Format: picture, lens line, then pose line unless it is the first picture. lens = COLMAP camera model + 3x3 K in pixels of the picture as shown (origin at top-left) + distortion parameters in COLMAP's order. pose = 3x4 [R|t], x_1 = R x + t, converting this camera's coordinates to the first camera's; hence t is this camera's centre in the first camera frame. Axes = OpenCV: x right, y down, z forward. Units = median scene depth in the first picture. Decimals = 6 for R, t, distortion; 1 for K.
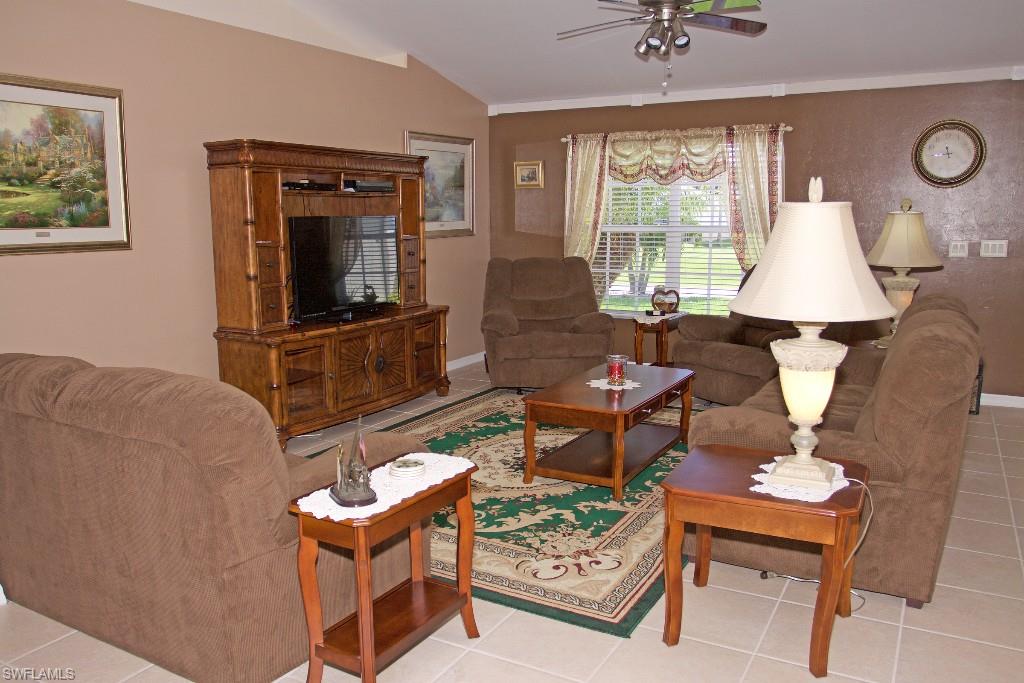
lens RADIAL K [[804.4, 0, 512.0], [0, 804.4, 341.5], [0, 0, 1]] dist [-0.078326, 0.049676]
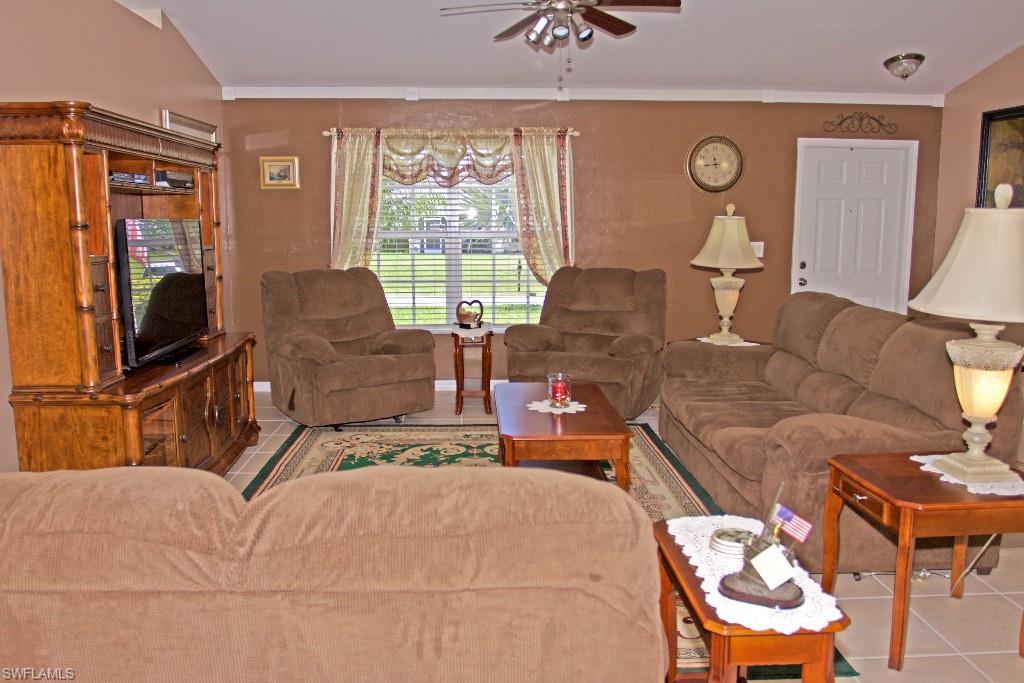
lens RADIAL K [[822.4, 0, 512.0], [0, 822.4, 341.5], [0, 0, 1]] dist [-0.091502, 0.068597]
pose [[0.849541, -0.071099, 0.522710, -0.287614], [0.076770, 0.996990, 0.010839, -0.024504], [-0.521907, 0.030920, 0.852442, 0.175537]]
